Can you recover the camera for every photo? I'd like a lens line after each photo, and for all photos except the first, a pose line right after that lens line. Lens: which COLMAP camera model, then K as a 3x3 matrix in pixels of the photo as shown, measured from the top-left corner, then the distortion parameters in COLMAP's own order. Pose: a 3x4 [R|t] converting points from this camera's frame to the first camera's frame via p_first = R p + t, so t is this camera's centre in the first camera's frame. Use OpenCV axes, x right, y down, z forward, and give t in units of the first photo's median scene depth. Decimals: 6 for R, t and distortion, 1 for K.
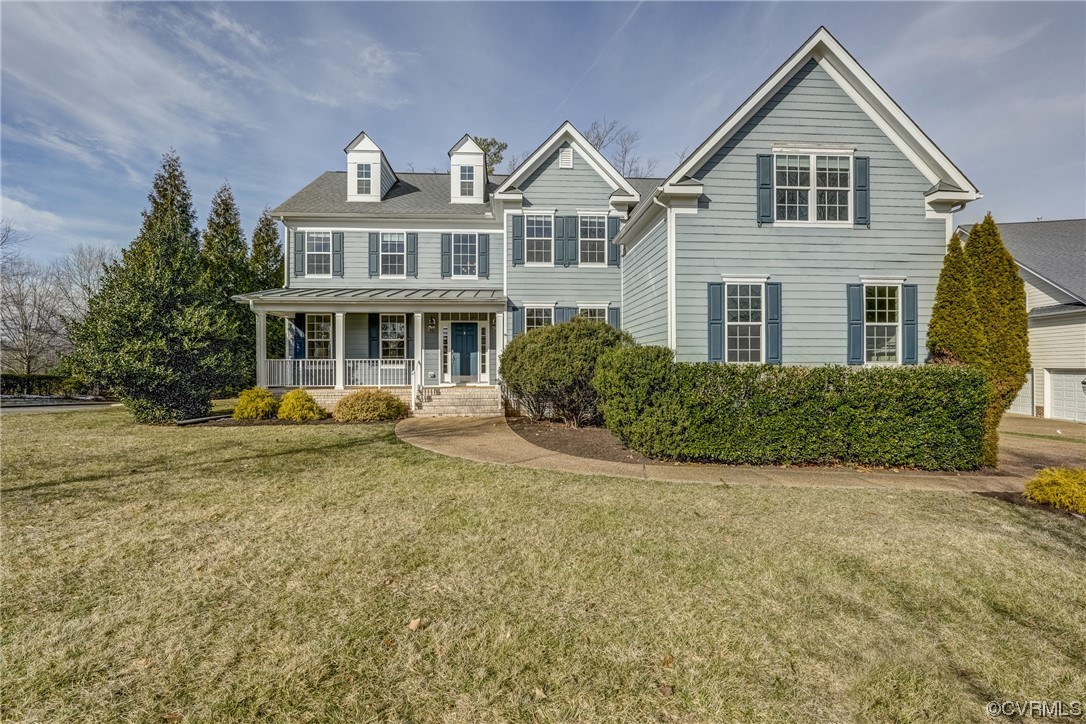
lens RADIAL K [[479.2, 0, 540.1], [0, 479.2, 366.1], [0, 0, 1]] dist [-0.017223, 0.004726]
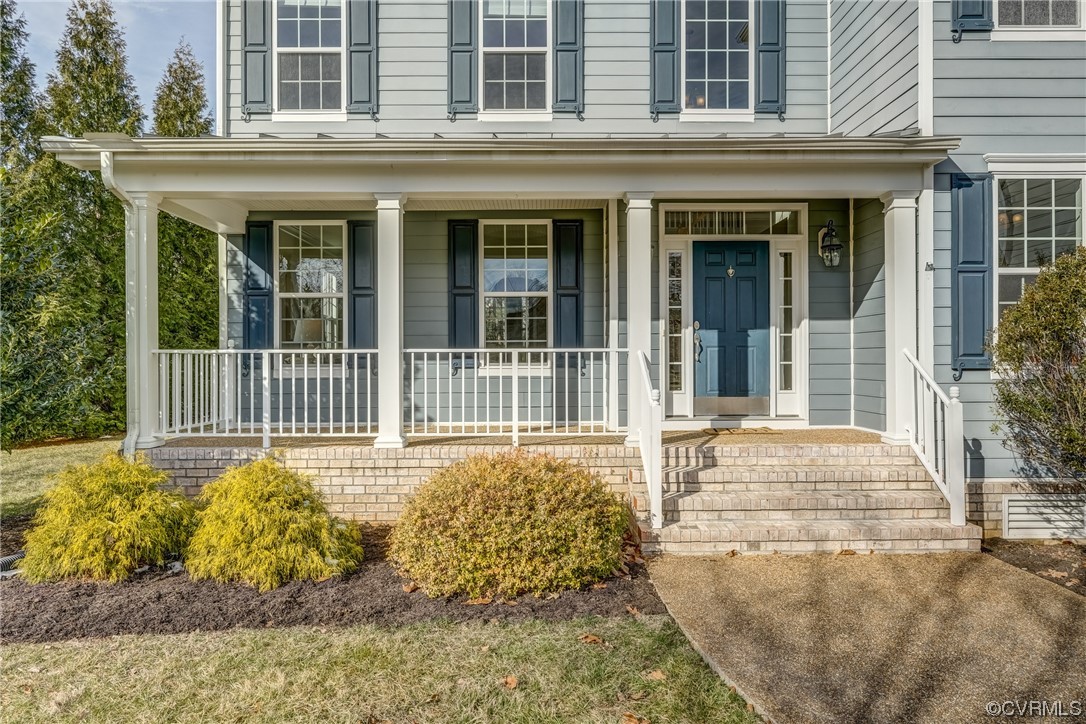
lens RADIAL K [[712.7, 0, 543.8], [0, 712.7, 360.0], [0, 0, 1]] dist [-0.001143, -0.001642]
pose [[0.997844, -0.000848, -0.065626, -0.257549], [0.000834, 1.000000, -0.000244, -0.006493], [0.065626, 0.000188, 0.997844, 0.486483]]
